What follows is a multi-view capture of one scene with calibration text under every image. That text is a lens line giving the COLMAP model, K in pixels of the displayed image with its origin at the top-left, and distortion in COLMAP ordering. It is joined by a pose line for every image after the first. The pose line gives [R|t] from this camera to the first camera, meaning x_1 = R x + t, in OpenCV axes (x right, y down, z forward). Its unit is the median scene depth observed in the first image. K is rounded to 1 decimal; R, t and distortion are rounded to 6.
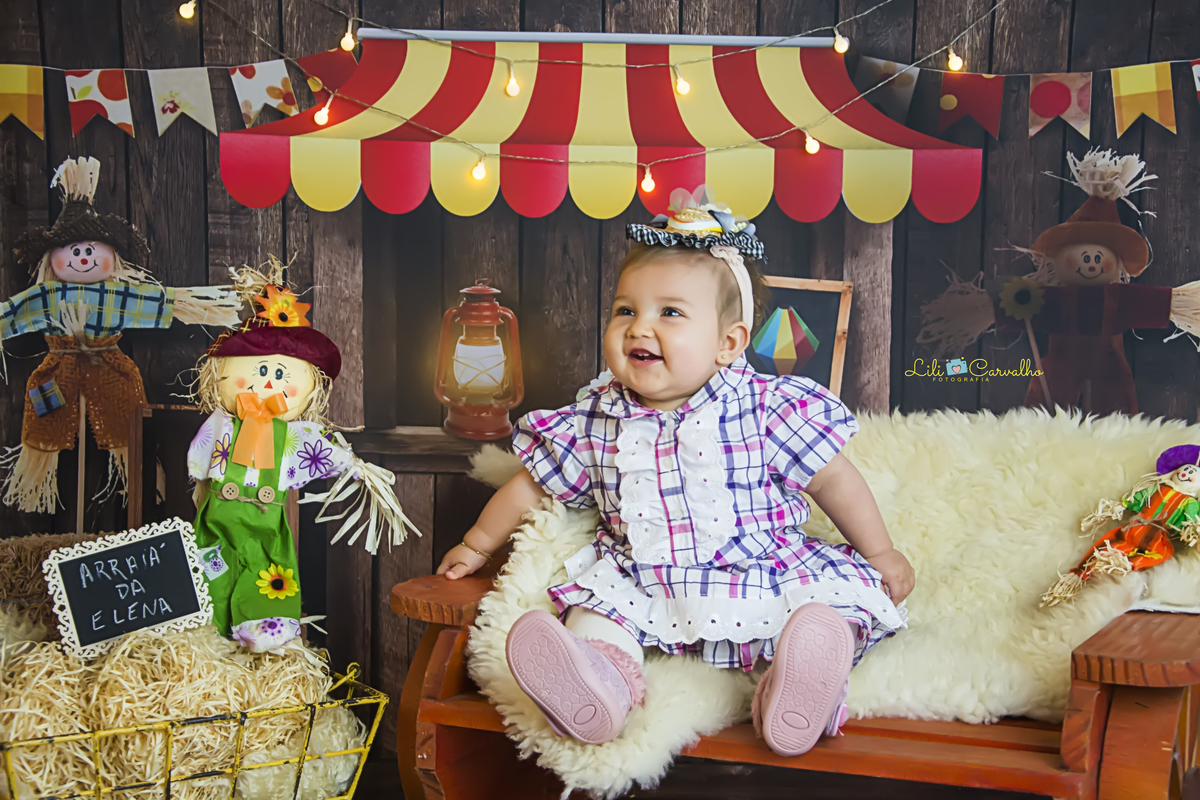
lens RADIAL K [[2274.5, 0, 580.0], [0, 2274.5, 423.3], [0, 0, 1]] dist [0.162265, 0.000000]
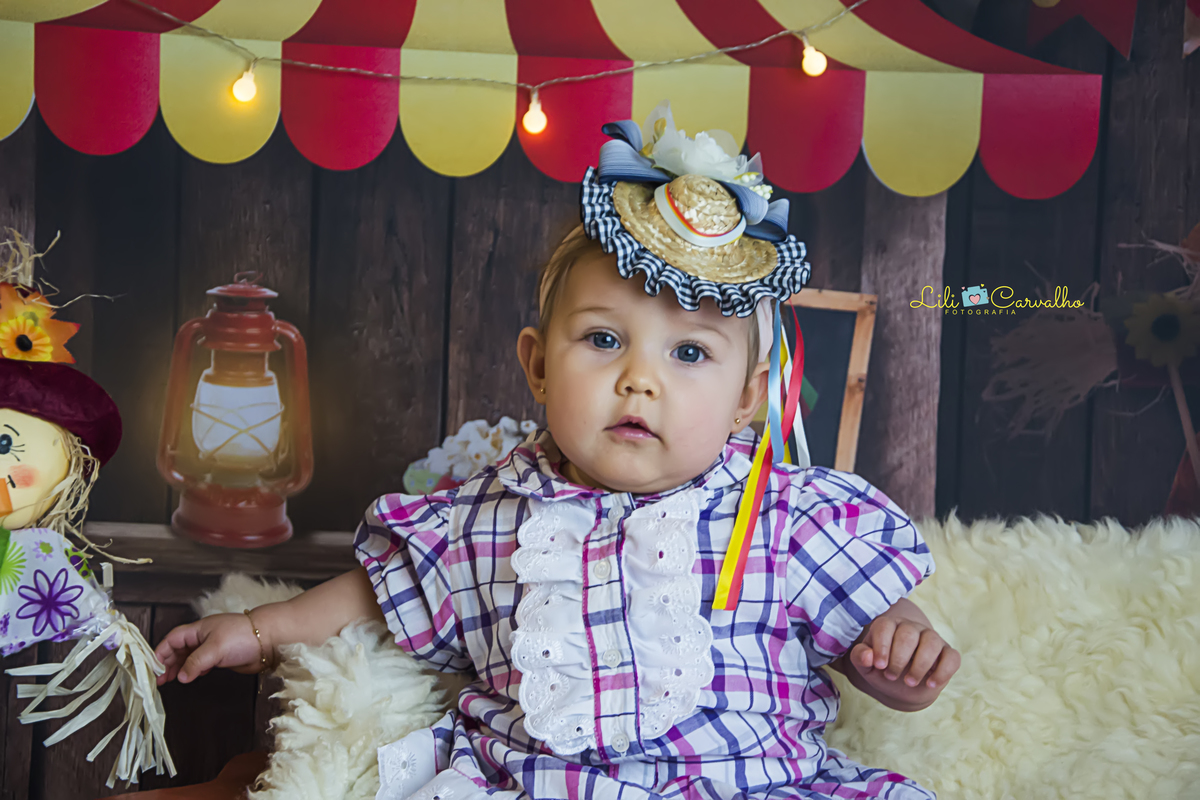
lens RADIAL K [[2595.9, 0, 633.1], [0, 2595.9, 420.0], [0, 0, 1]] dist [0.445442, 0.000000]
pose [[0.999002, 0.025222, 0.036863, 0.032243], [-0.023800, 0.998974, -0.038530, -0.002012], [-0.037797, 0.037614, 0.998577, 0.327279]]
